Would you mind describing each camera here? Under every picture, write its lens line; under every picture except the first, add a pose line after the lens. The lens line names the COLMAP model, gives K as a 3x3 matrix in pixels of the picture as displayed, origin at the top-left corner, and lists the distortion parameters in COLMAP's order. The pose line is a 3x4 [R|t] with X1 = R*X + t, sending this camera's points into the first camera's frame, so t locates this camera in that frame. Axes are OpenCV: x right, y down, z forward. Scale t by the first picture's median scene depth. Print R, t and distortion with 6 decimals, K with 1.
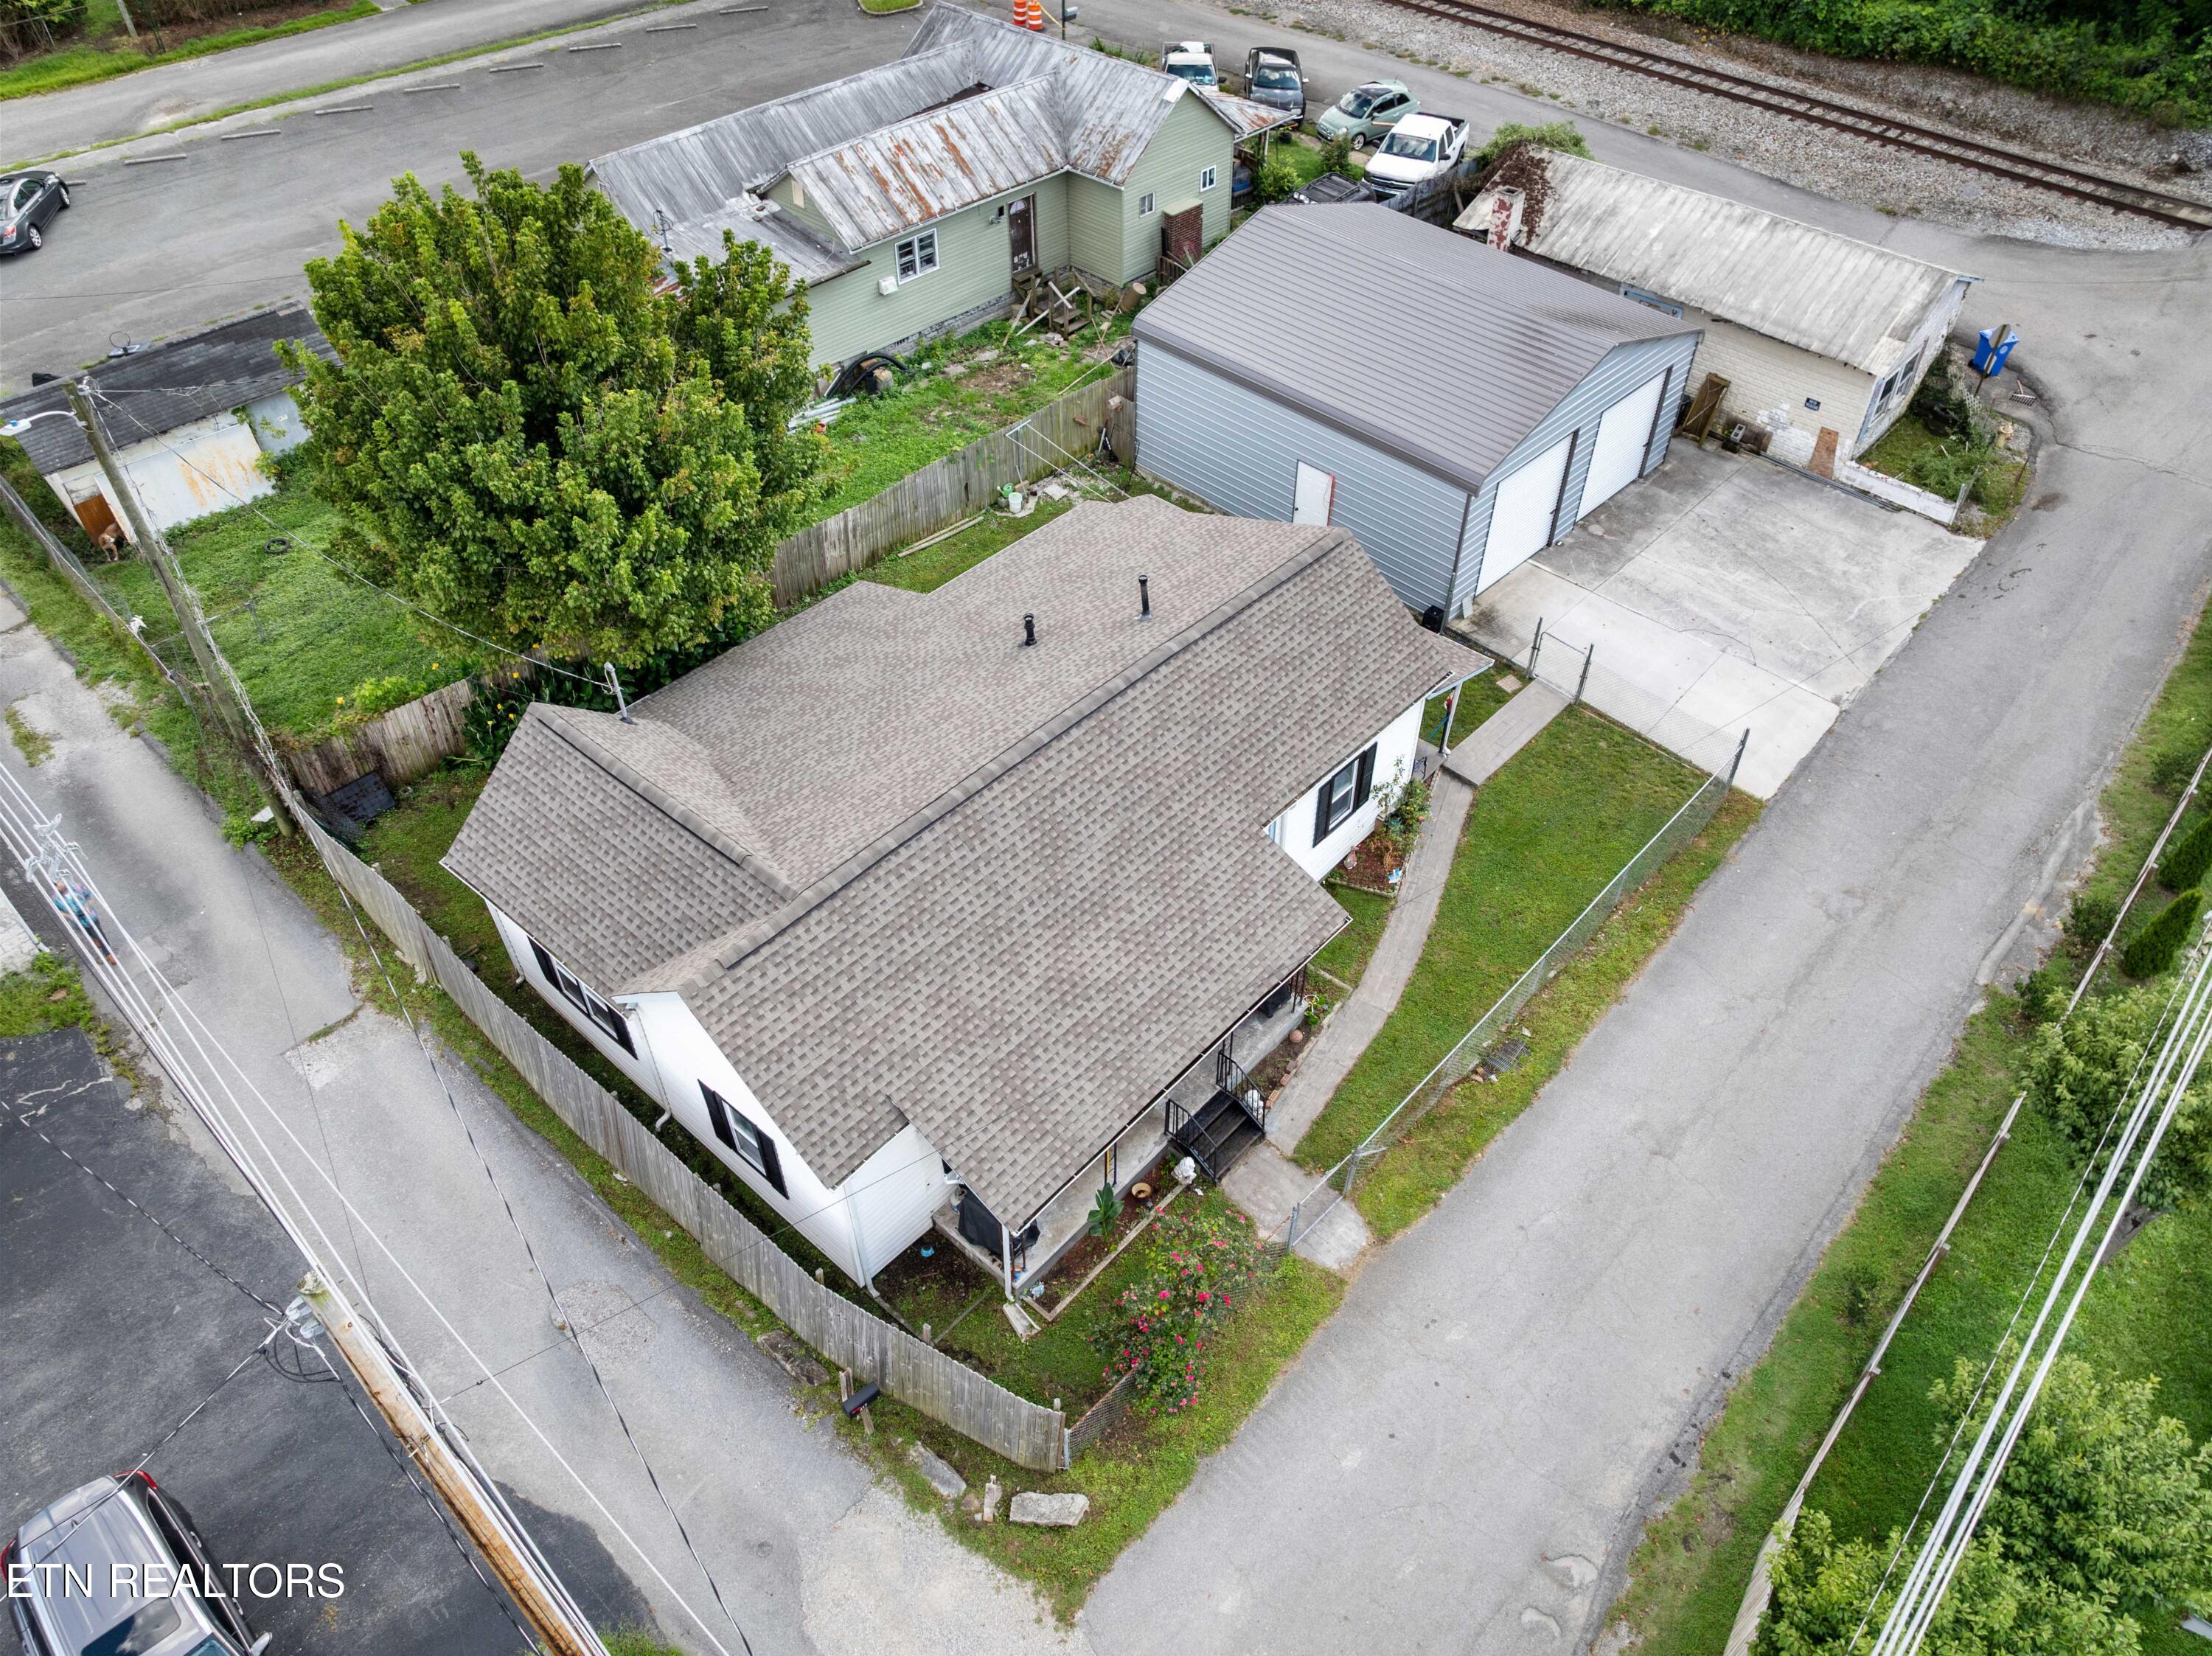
lens RADIAL K [[1542.3, 0, 1106.0], [0, 1542.3, 828.0], [0, 0, 1]] dist [-0.032566, -0.001958]
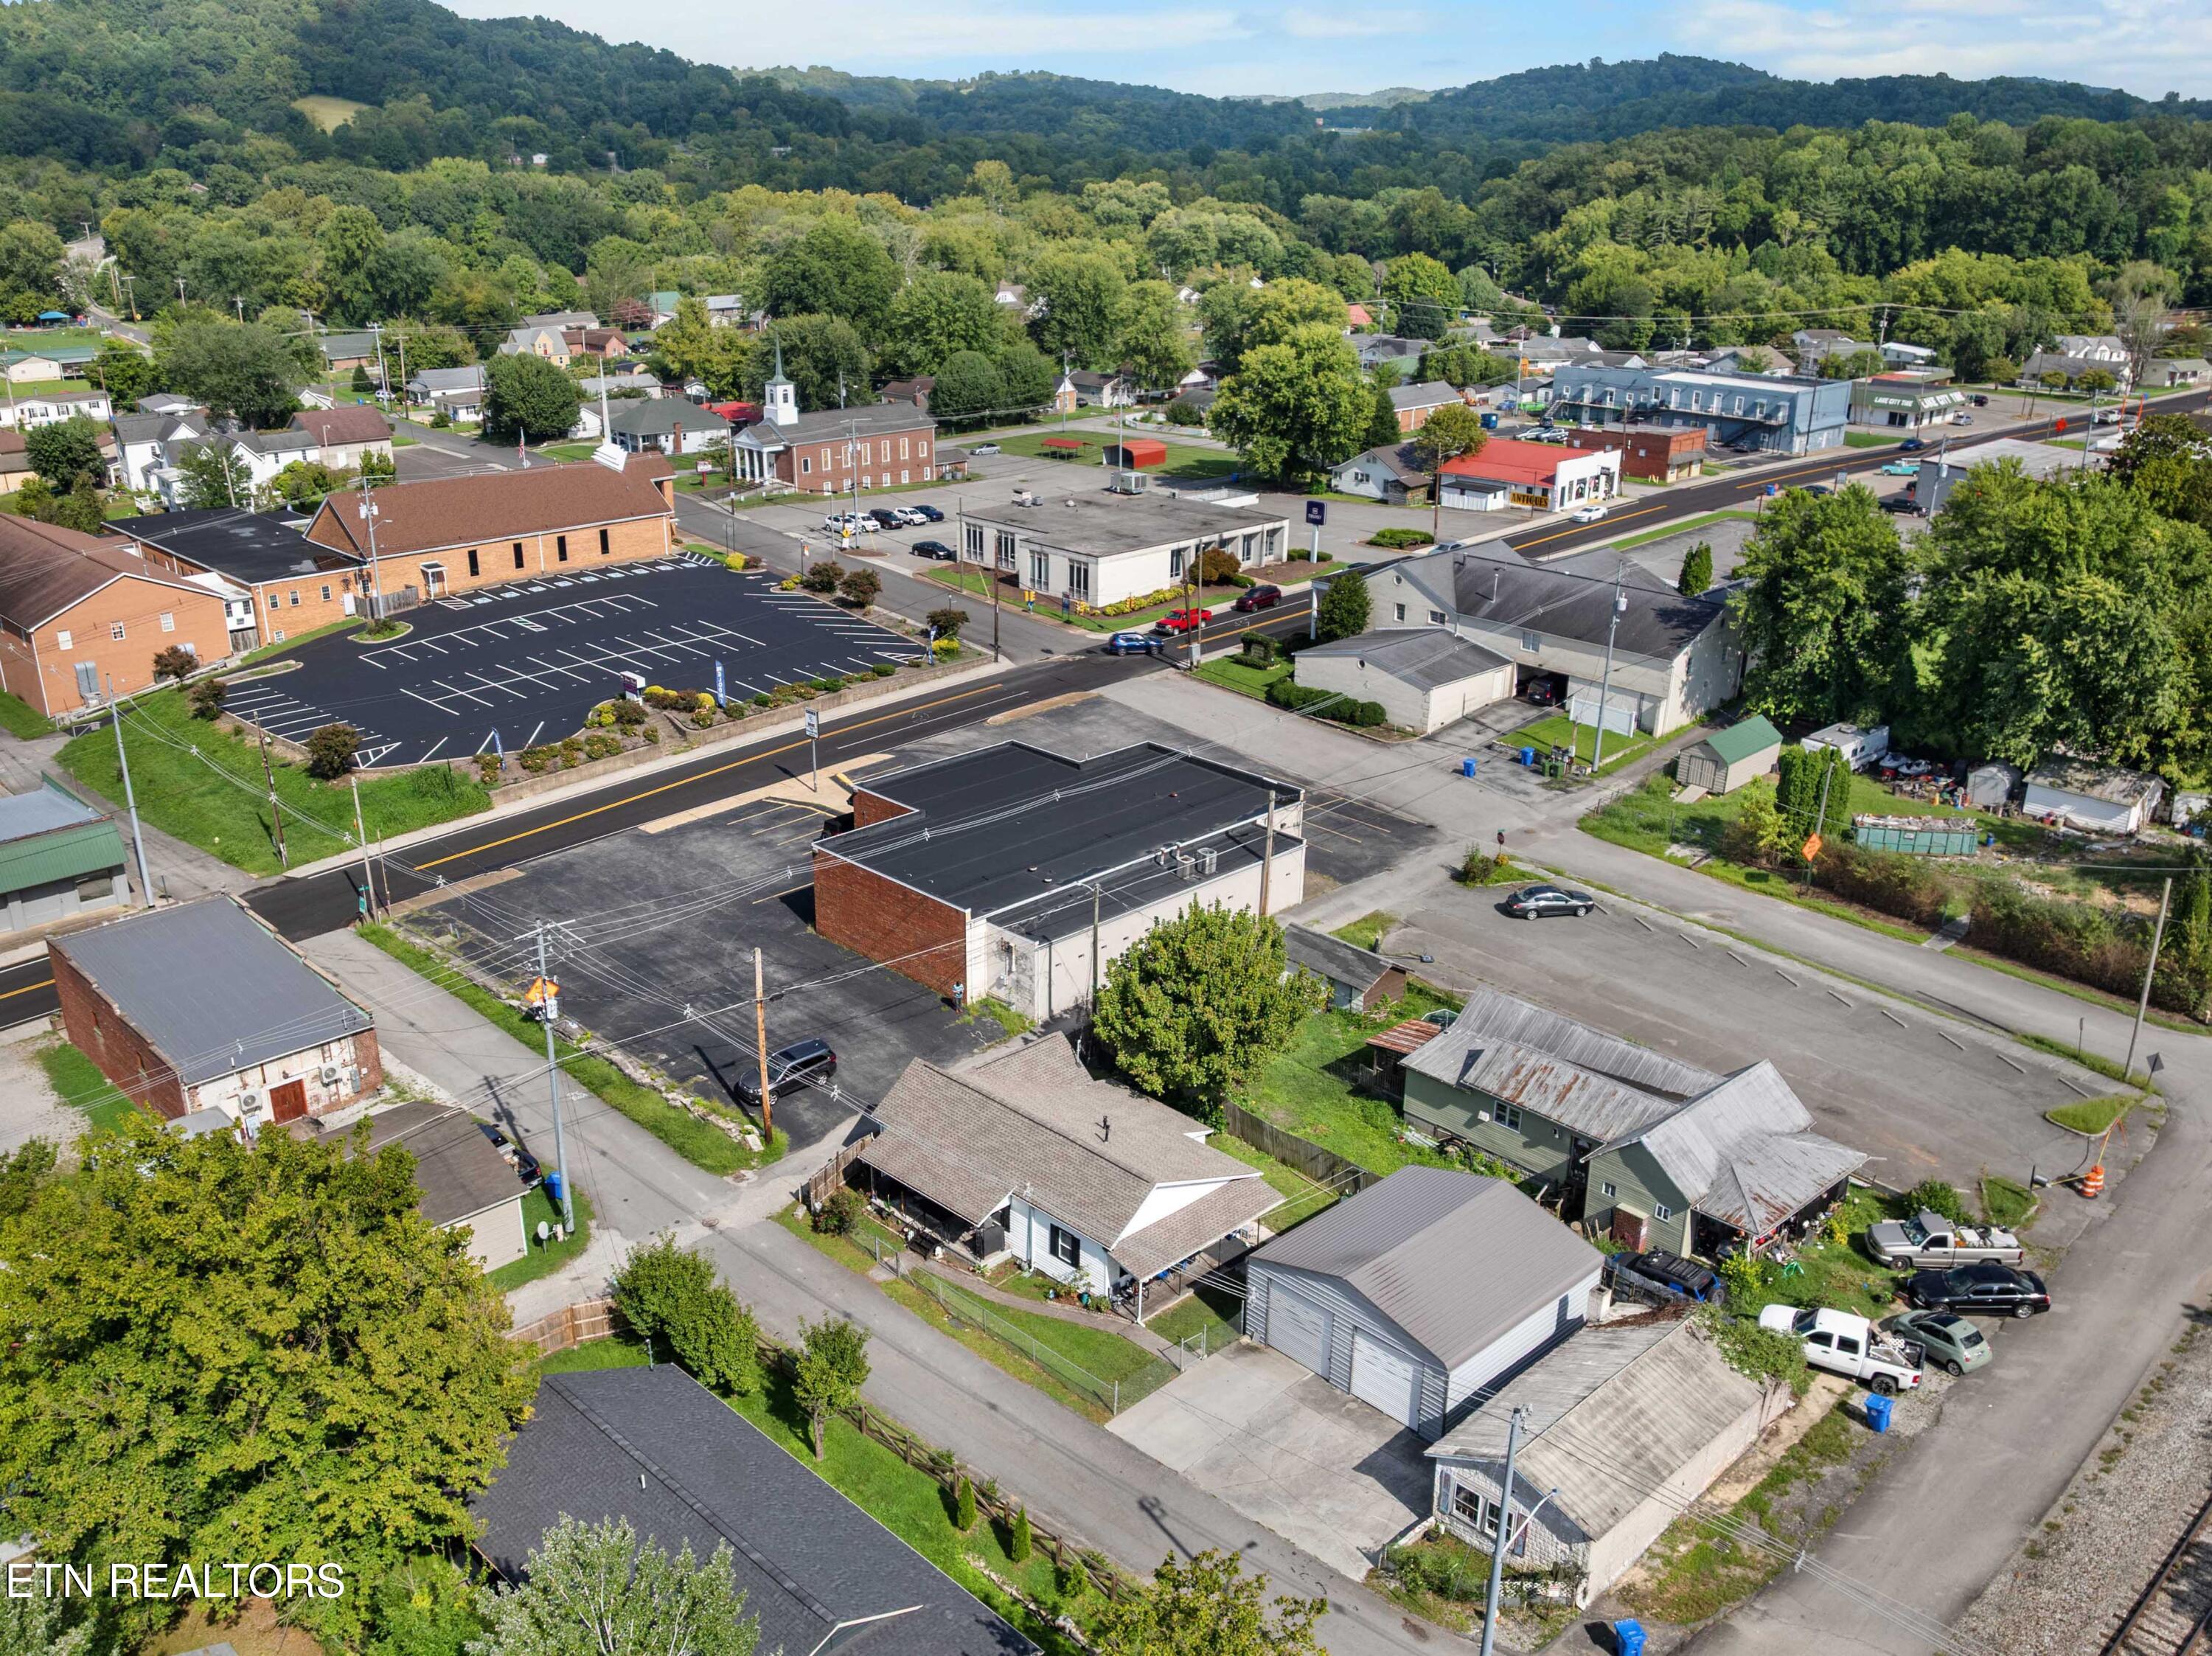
lens RADIAL K [[1880.2, 0, 1081.8], [0, 1880.2, 906.2], [0, 0, 1]] dist [-0.036624, -0.002884]
pose [[-0.051677, 0.383623, -0.922043, 2.024763], [-0.700843, 0.643805, 0.307139, -0.976206], [0.711441, 0.662079, 0.235590, 0.032024]]
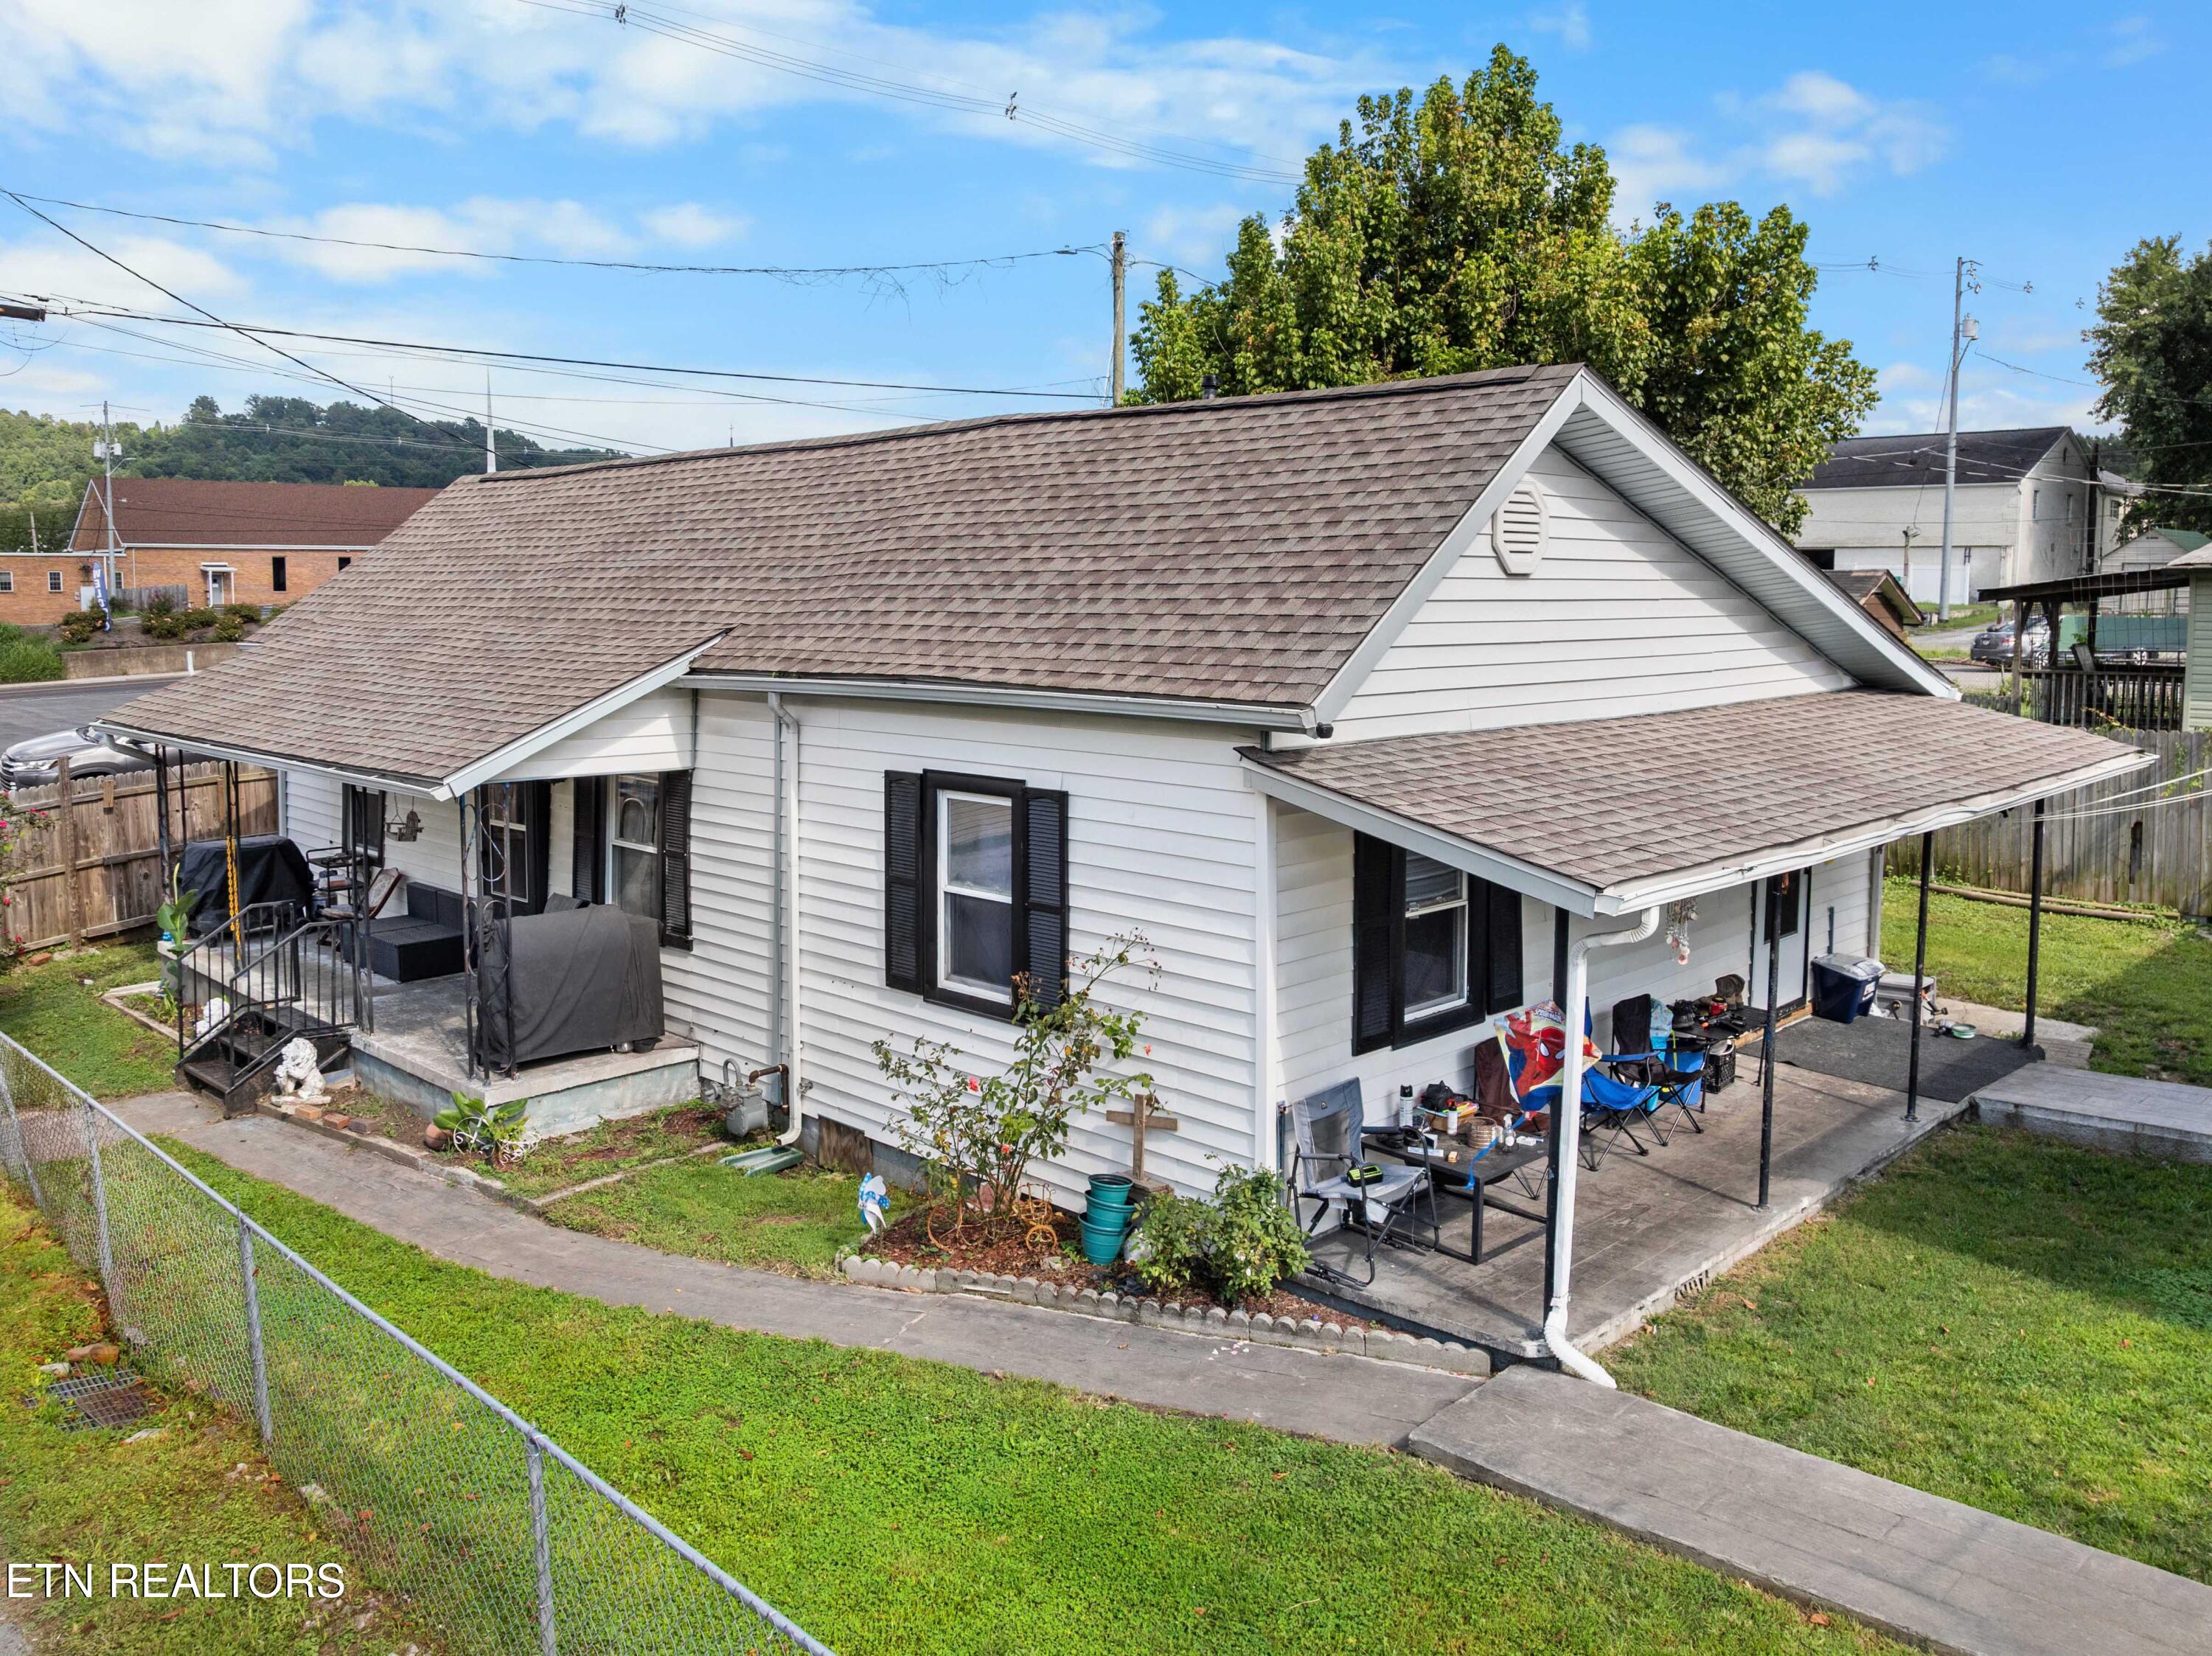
lens RADIAL K [[1694.1, 0, 1107.3], [0, 1694.1, 720.9], [0, 0, 1]] dist [0.002660, -0.089957]
pose [[-0.039008, 0.074621, -0.996449, 0.433589], [-0.694958, 0.714506, 0.080712, -0.082653], [0.717991, 0.695639, 0.023987, 0.797992]]
